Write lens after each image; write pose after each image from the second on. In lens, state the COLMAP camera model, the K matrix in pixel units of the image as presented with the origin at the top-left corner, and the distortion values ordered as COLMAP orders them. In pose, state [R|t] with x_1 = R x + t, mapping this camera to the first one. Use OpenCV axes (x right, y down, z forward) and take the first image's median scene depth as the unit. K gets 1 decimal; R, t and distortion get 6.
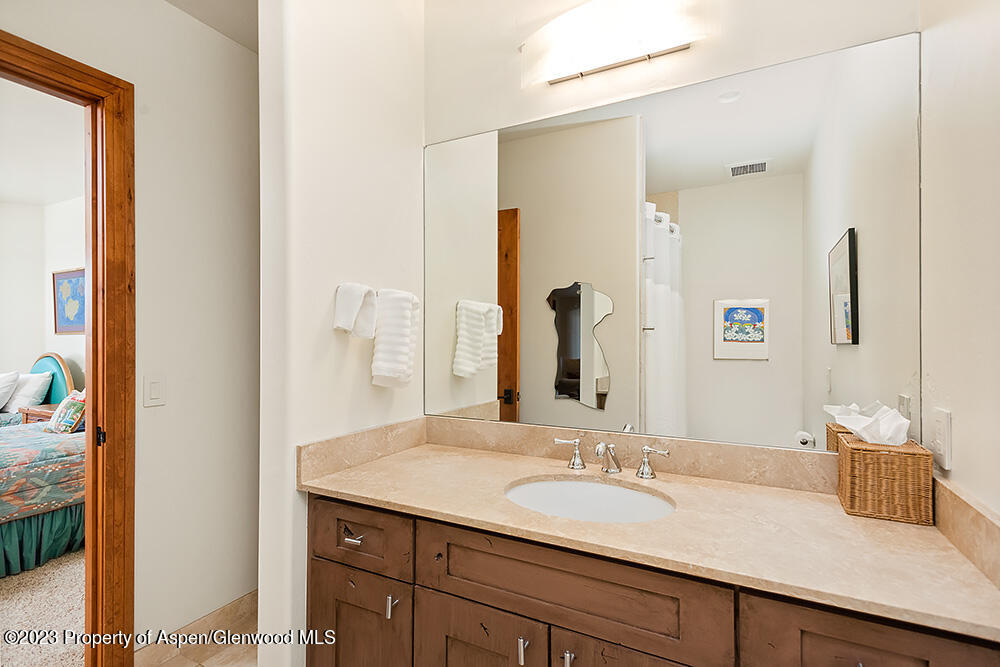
lens RADIAL K [[472.1, 0, 500.0], [0, 472.1, 333.5], [0, 0, 1]] dist [0.004037, 0.000728]
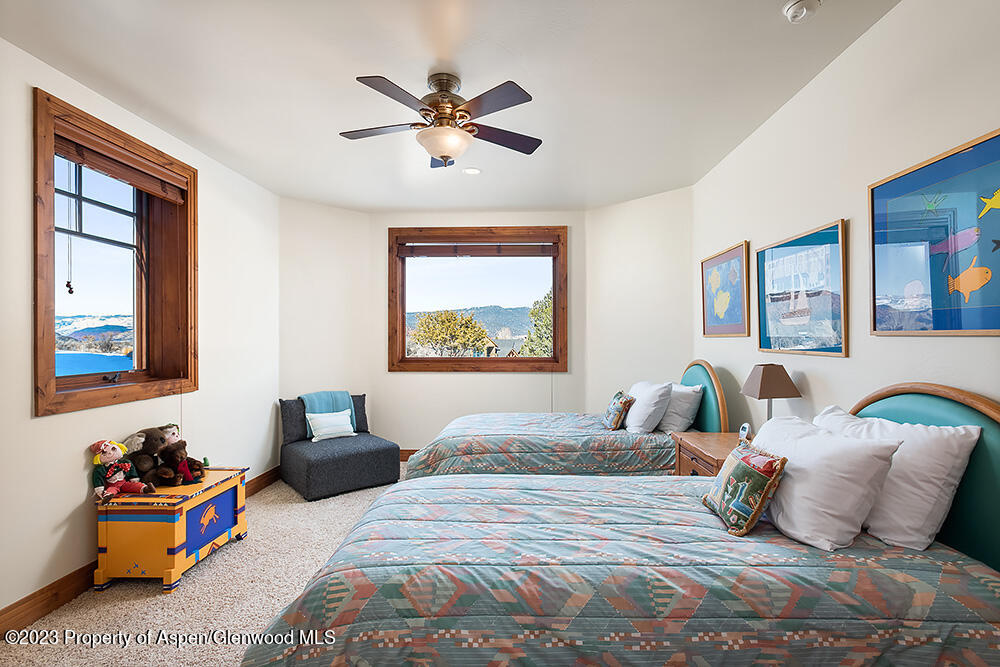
lens RADIAL K [[472.1, 0, 500.0], [0, 472.1, 333.5], [0, 0, 1]] dist [0.004037, 0.000728]
pose [[0.419713, 0.002760, -0.907653, -0.387345], [0.006786, 0.999958, 0.006179, -0.011311], [0.907632, -0.008753, 0.419676, 0.379694]]
